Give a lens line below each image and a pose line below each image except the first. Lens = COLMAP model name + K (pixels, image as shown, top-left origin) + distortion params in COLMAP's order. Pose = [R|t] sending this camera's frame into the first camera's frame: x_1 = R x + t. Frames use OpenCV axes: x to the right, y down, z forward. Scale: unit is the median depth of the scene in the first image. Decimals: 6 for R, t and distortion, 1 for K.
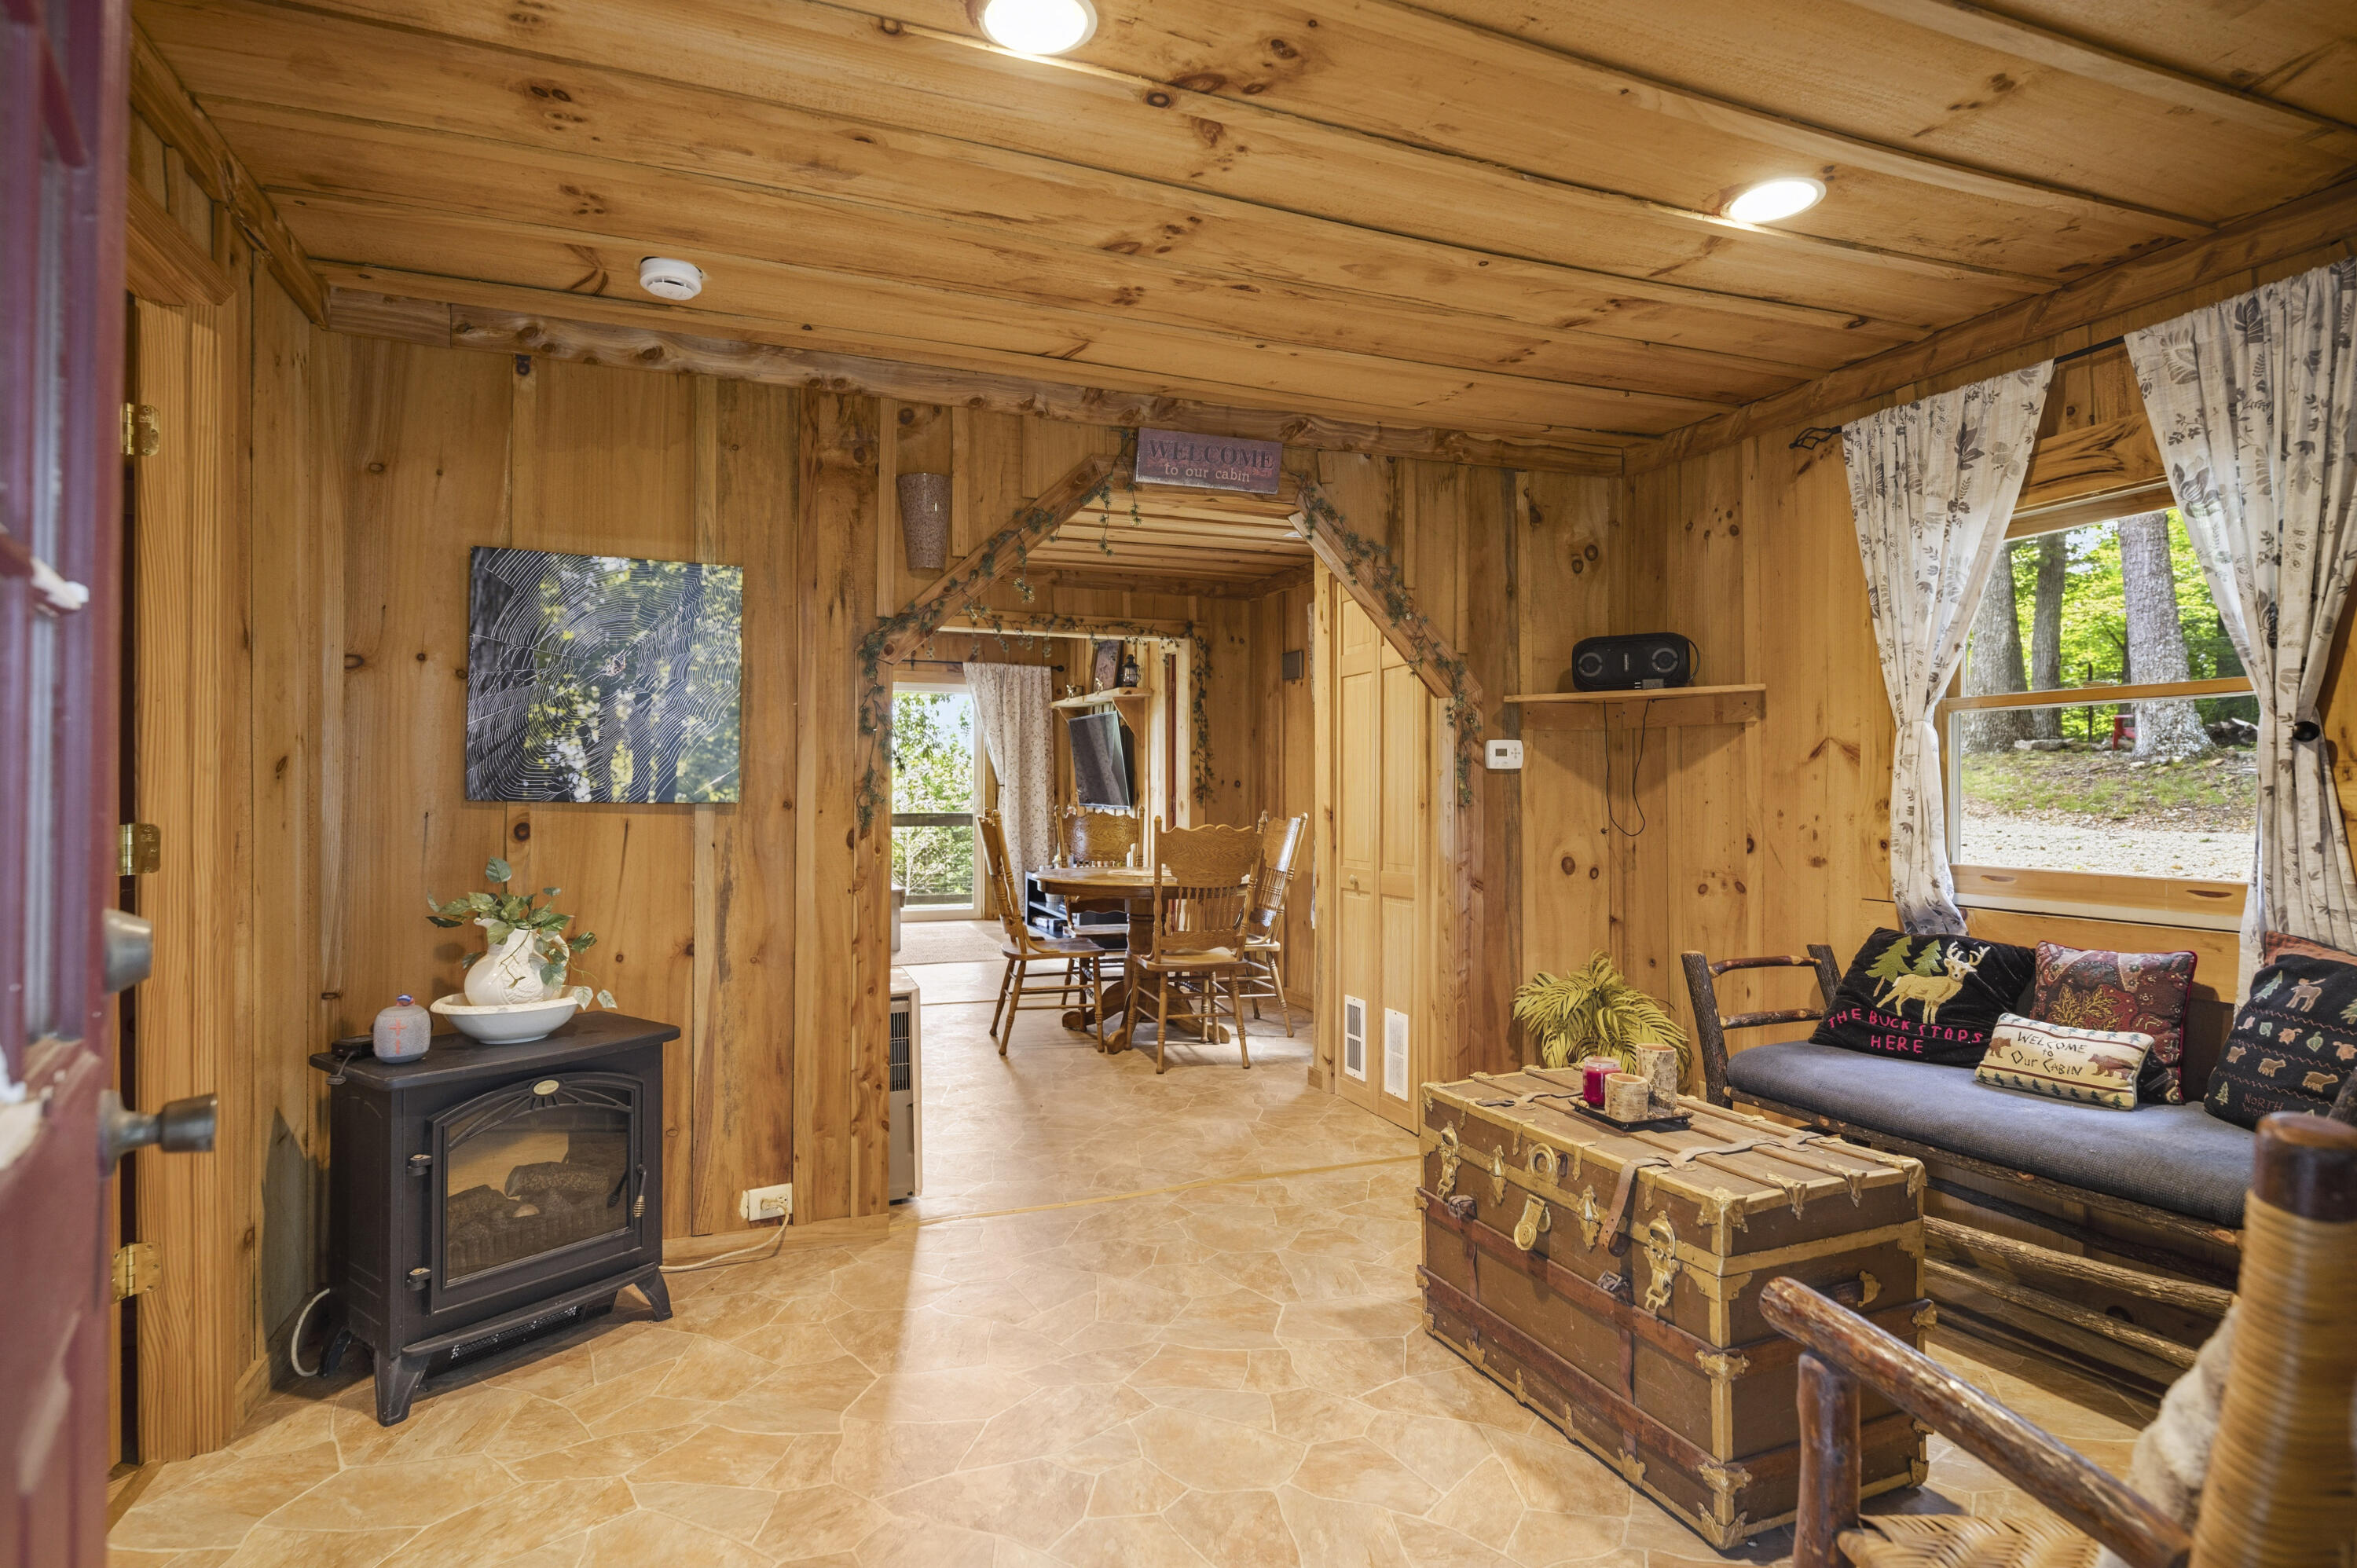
lens RADIAL K [[1160.1, 0, 1209.8], [0, 1160.1, 771.7], [0, 0, 1]] dist [-0.001014, -0.000470]
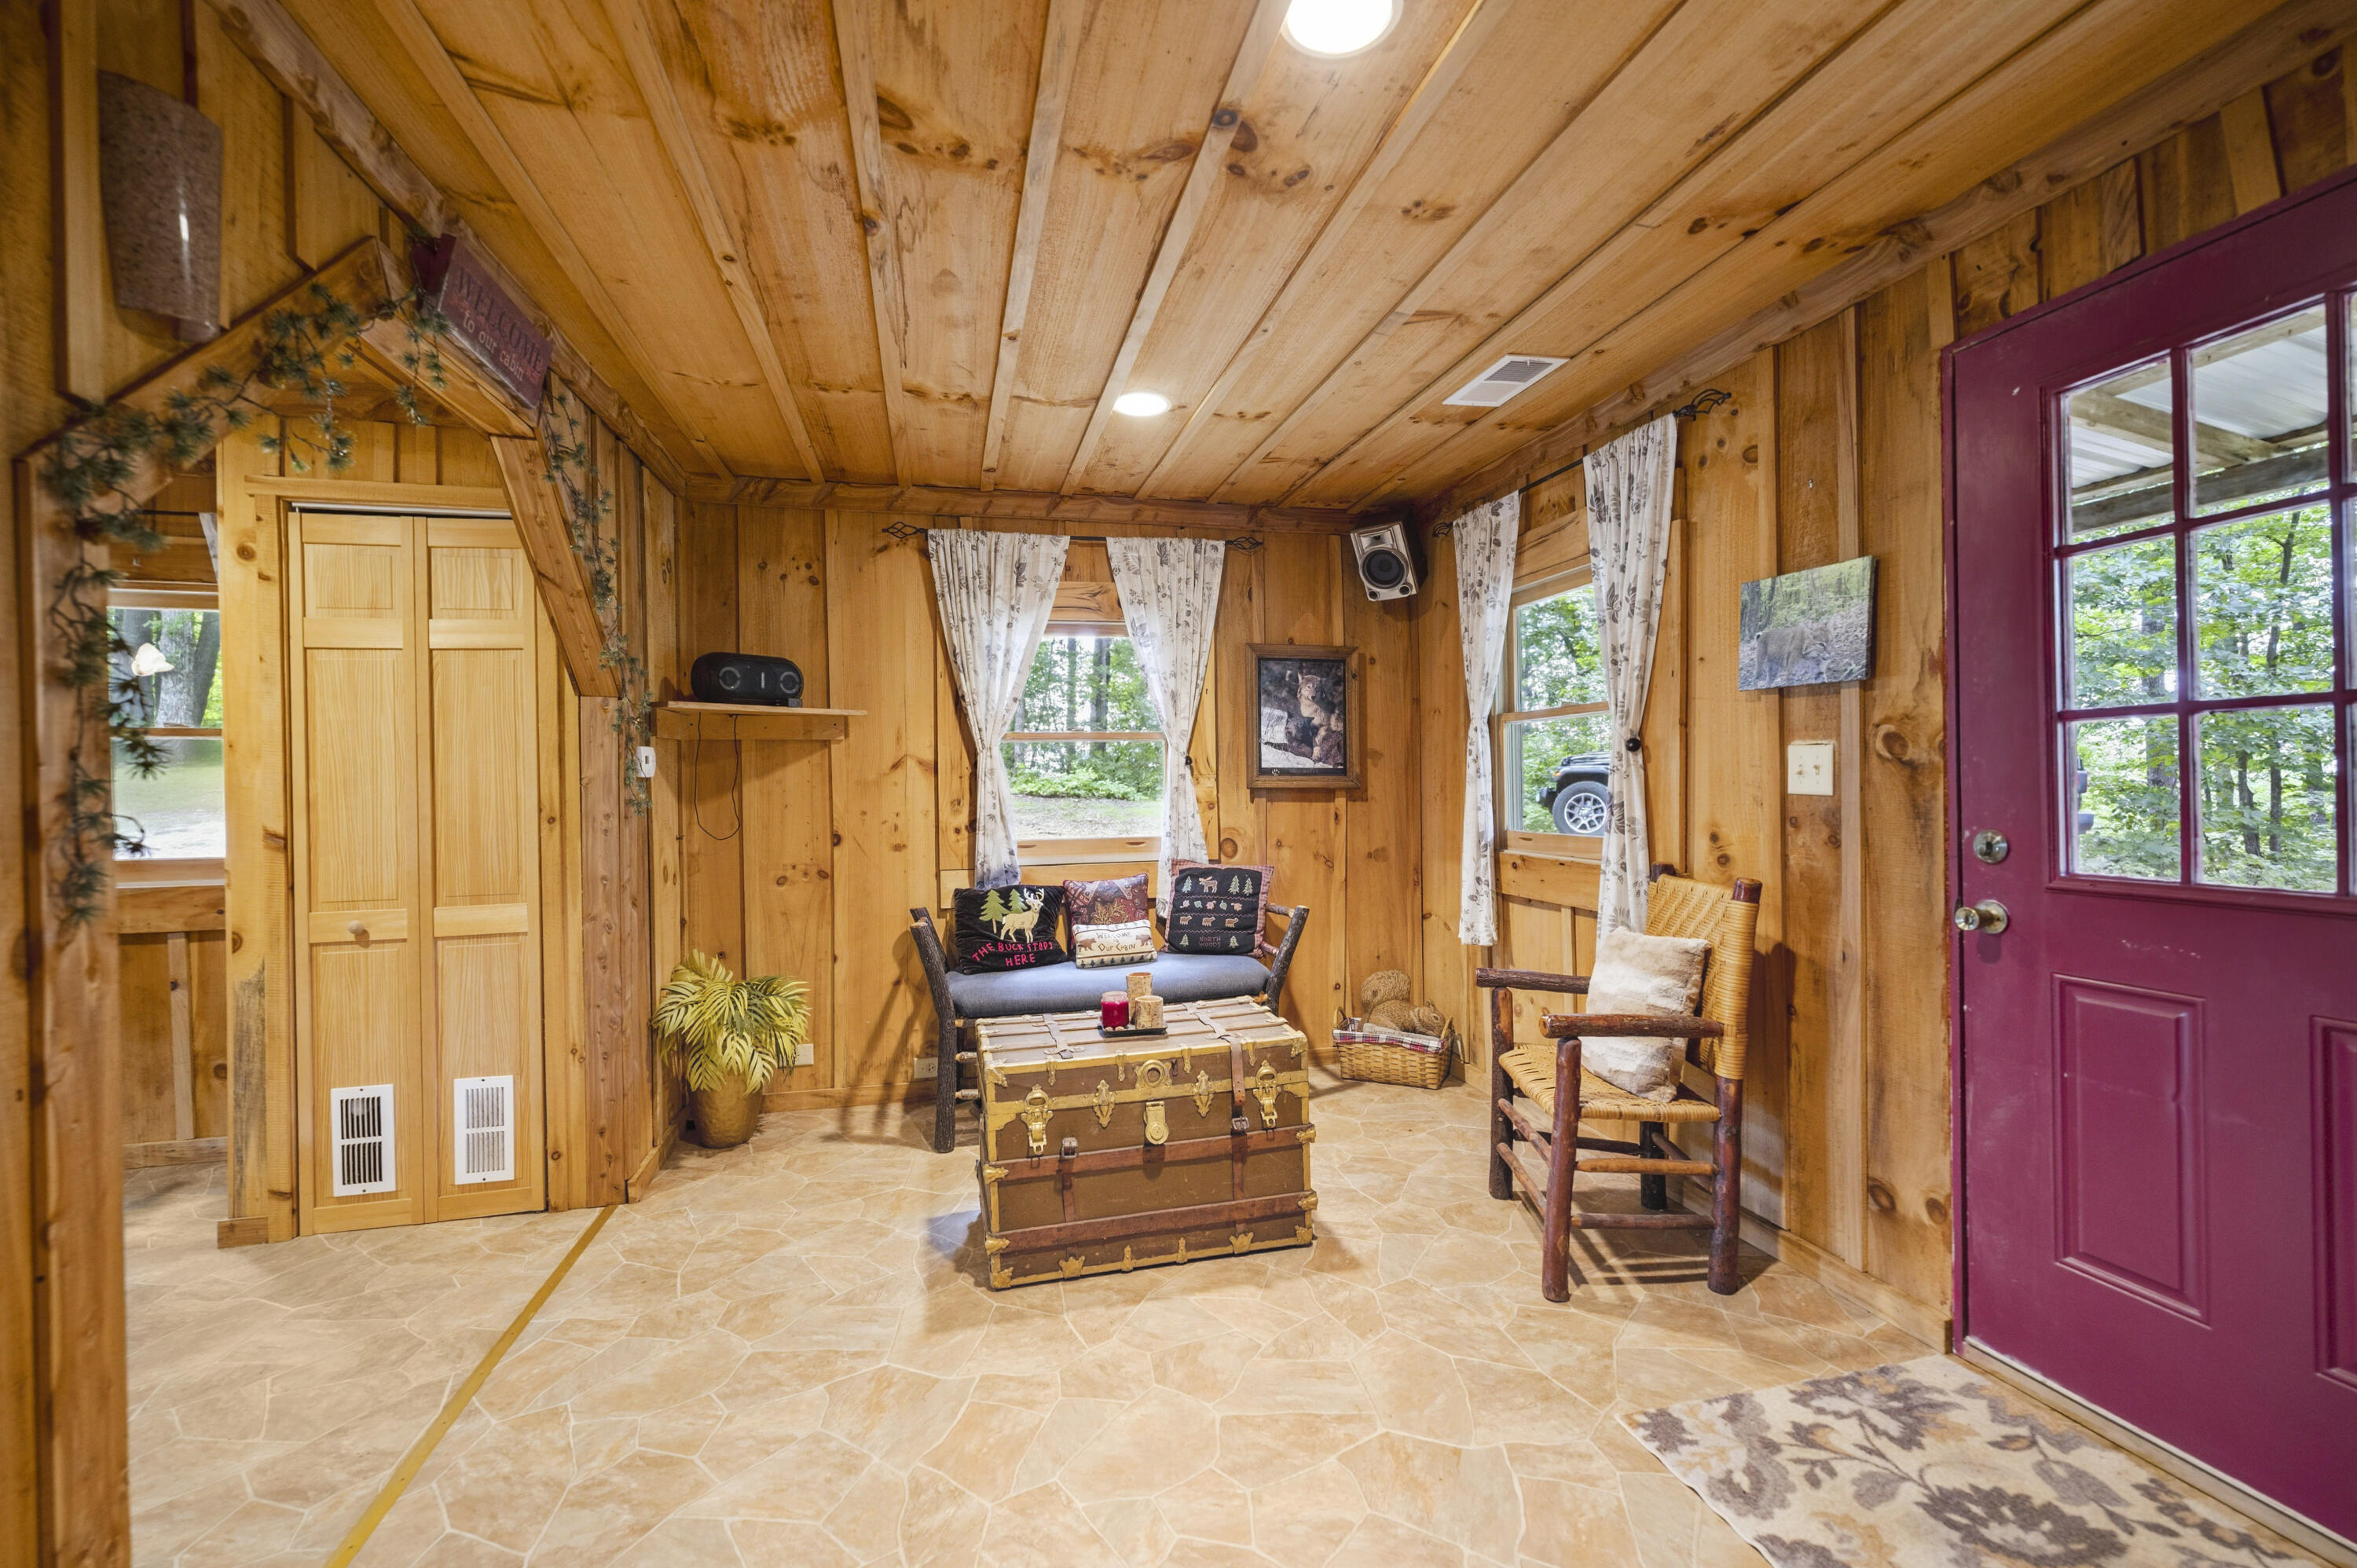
lens RADIAL K [[942.7, 0, 1150.7], [0, 942.7, 787.5], [0, 0, 1]] dist [-0.000779, 0.000310]
pose [[0.168312, -0.006309, 0.985713, -0.516708], [0.002546, 0.999979, 0.005966, 0.002903], [-0.985730, 0.001506, 0.168325, 0.550907]]
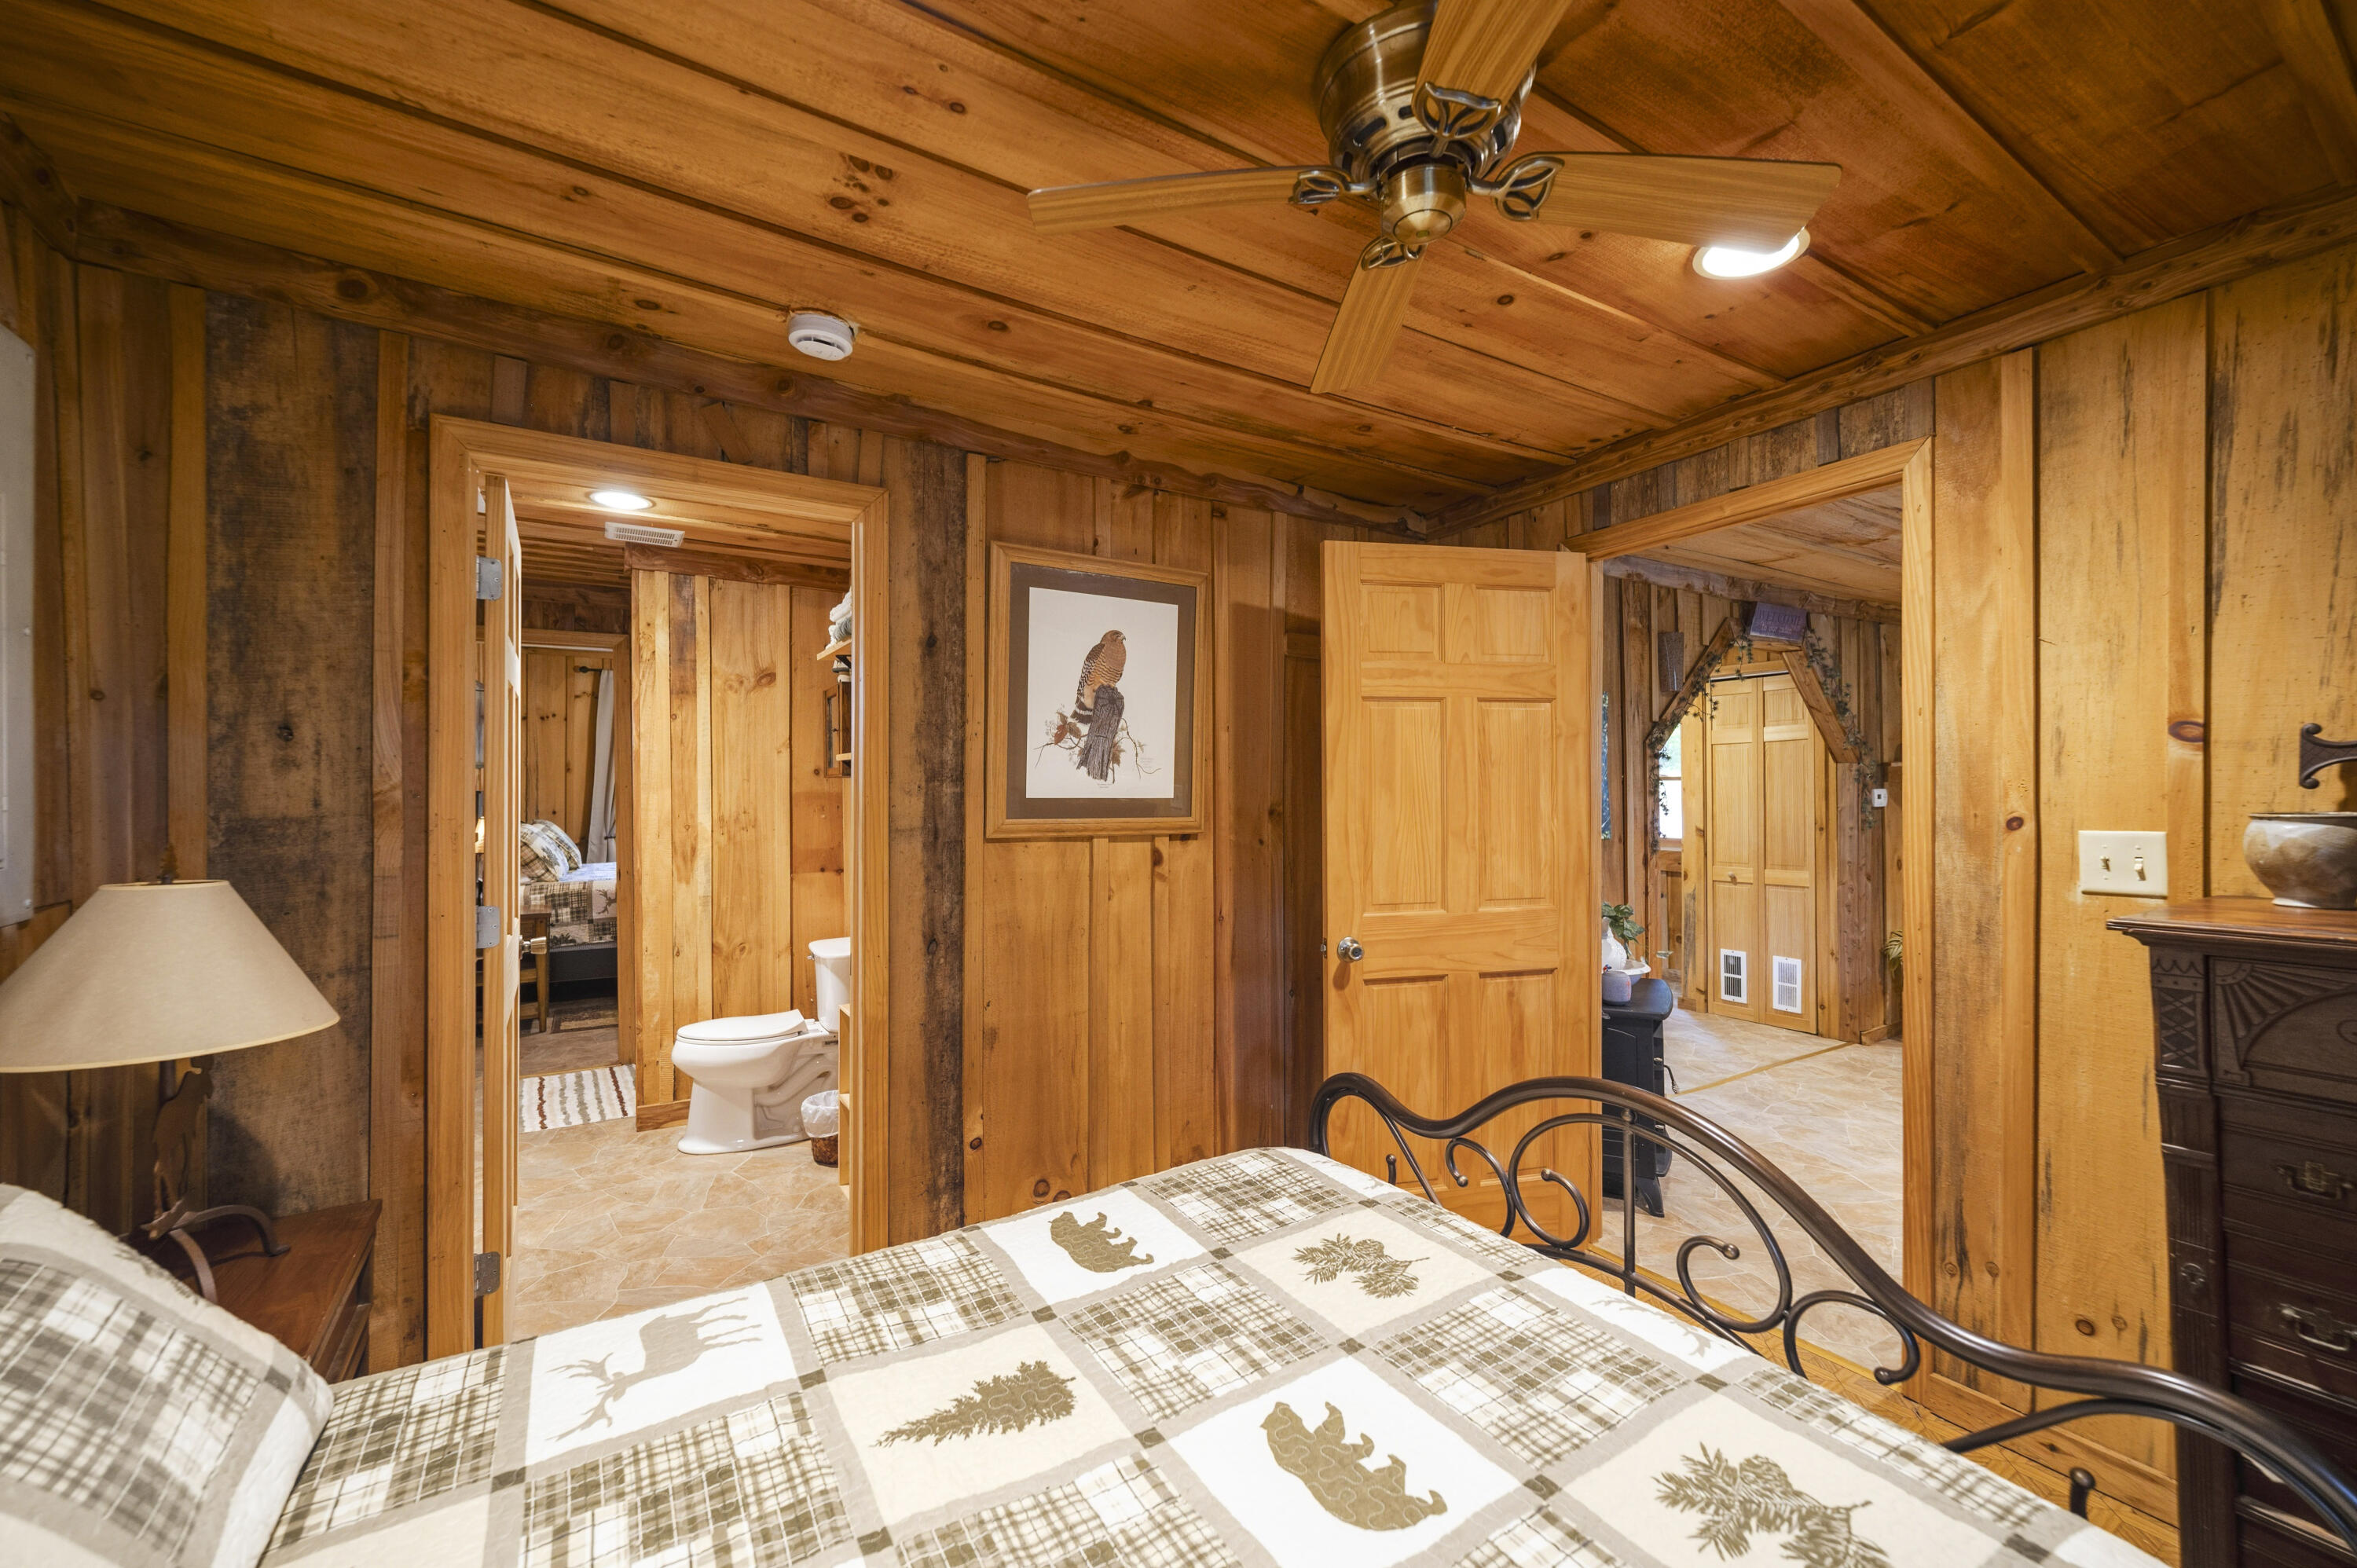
lens RADIAL K [[942.7, 0, 1183.6], [0, 942.7, 784.3], [0, 0, 1]] dist [-0.000779, 0.000310]
pose [[0.990080, -0.001934, 0.140491, -1.066957], [0.001294, 0.999988, 0.004652, -0.048680], [-0.140499, -0.004424, 0.990071, -0.203955]]
